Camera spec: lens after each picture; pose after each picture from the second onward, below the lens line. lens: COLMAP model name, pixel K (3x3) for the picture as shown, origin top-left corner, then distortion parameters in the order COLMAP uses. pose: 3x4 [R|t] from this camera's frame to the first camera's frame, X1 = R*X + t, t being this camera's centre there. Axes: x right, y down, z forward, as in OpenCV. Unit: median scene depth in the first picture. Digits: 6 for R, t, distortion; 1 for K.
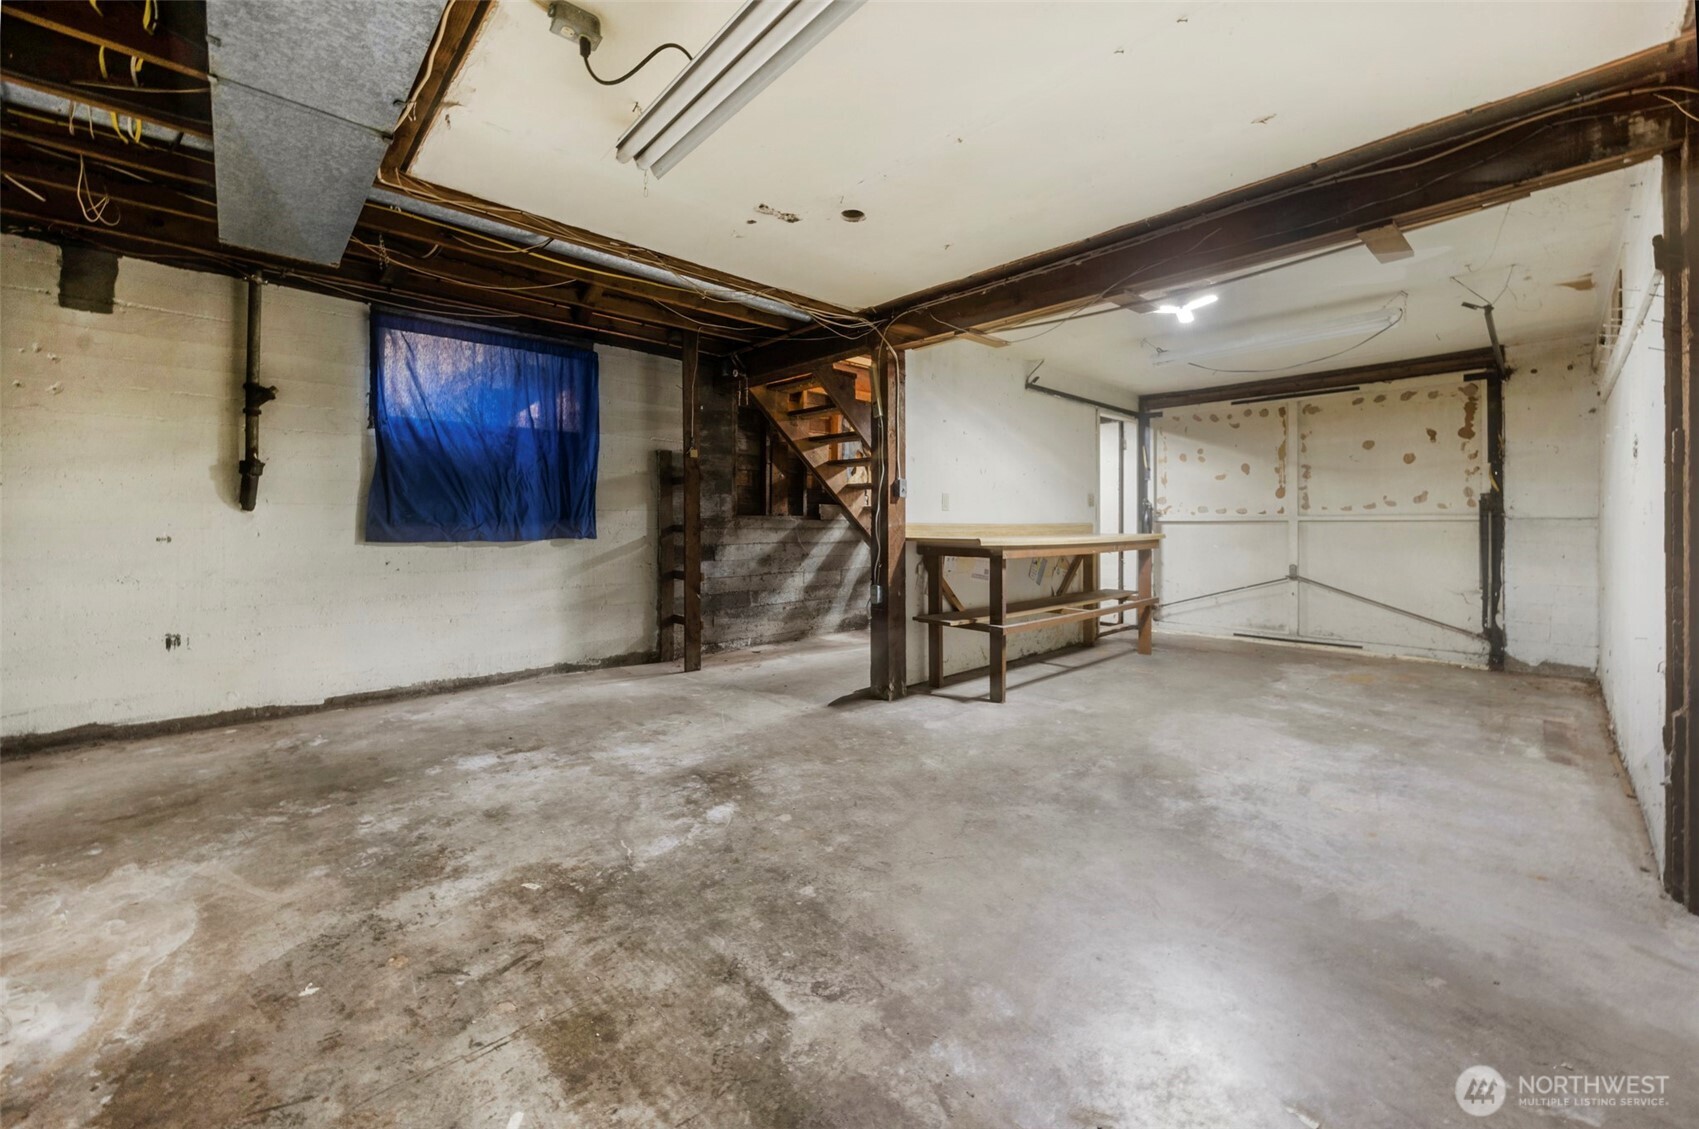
lens RADIAL K [[673.9, 0, 847.4], [0, 673.9, 525.6], [0, 0, 1]] dist [-0.001337, 0.000014]
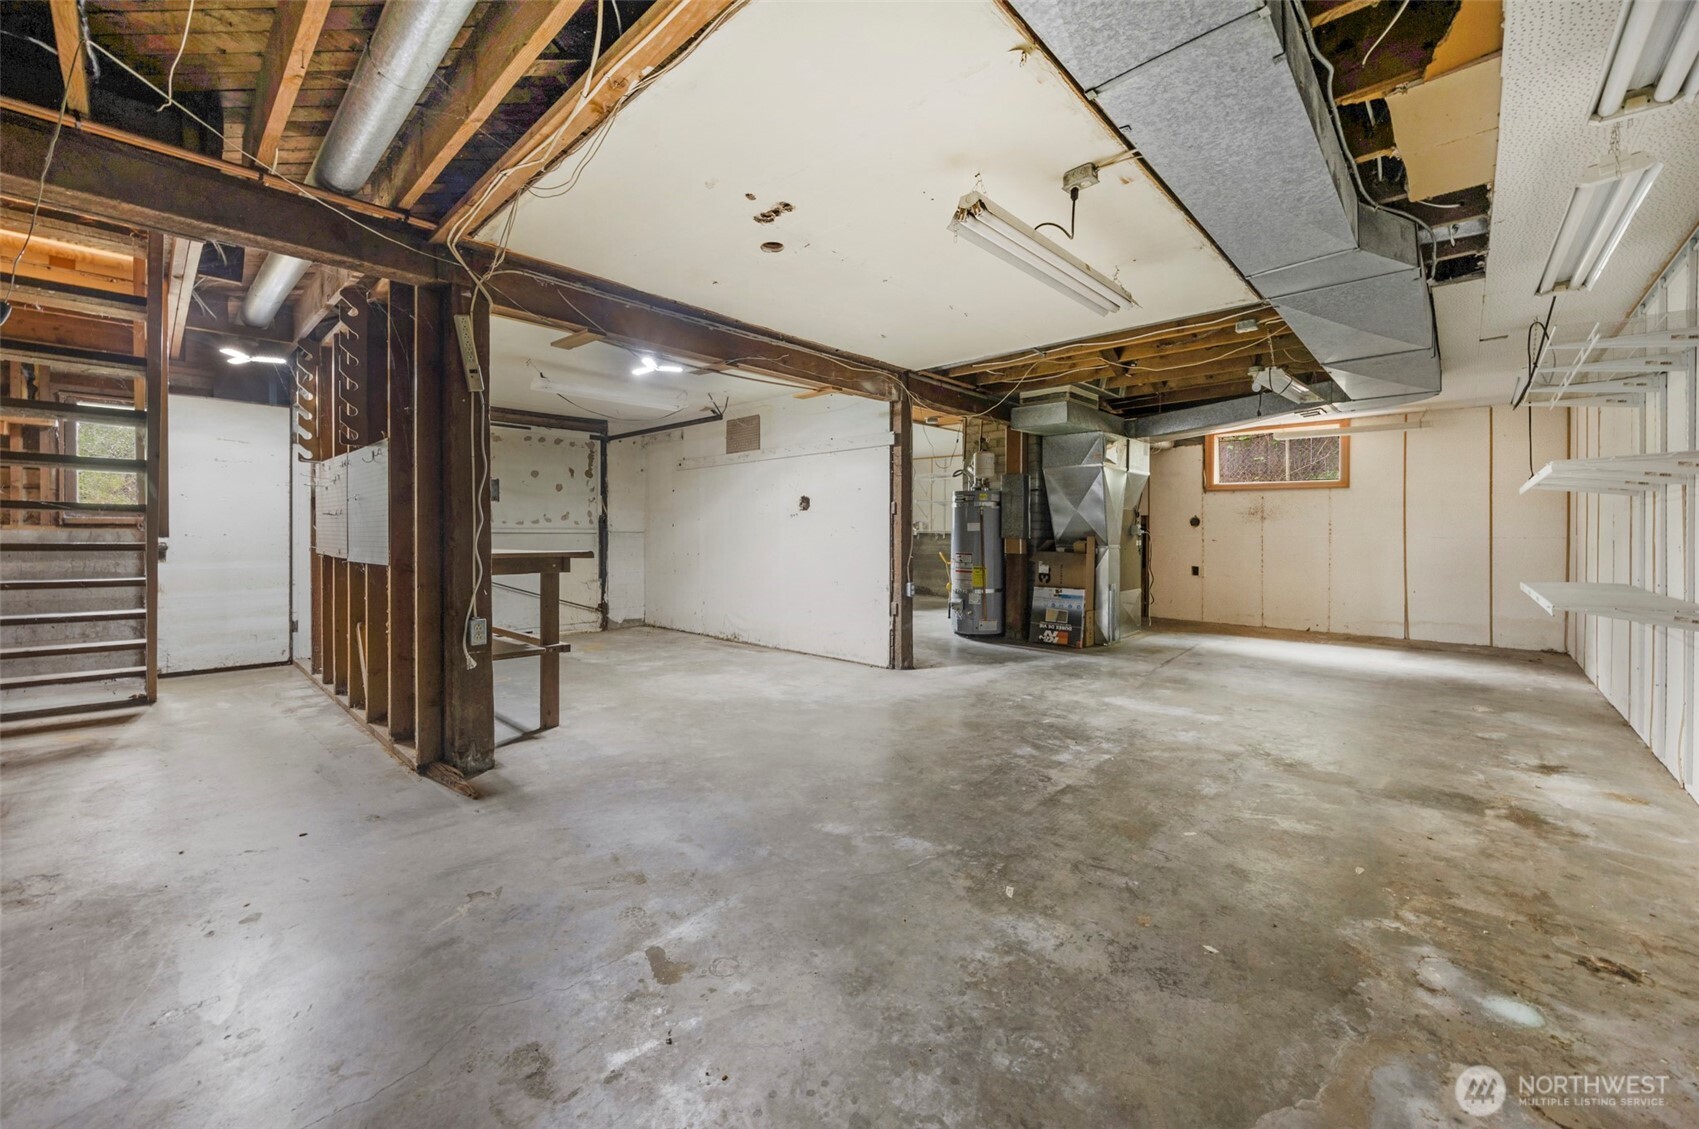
lens RADIAL K [[681.6, 0, 849.3], [0, 681.6, 536.6], [0, 0, 1]] dist [-0.000390, -0.000001]
pose [[-0.095394, -0.001522, 0.995438, -1.401121], [0.002067, 0.999996, 0.001727, -0.002563], [-0.995437, 0.002223, -0.095390, 1.275484]]
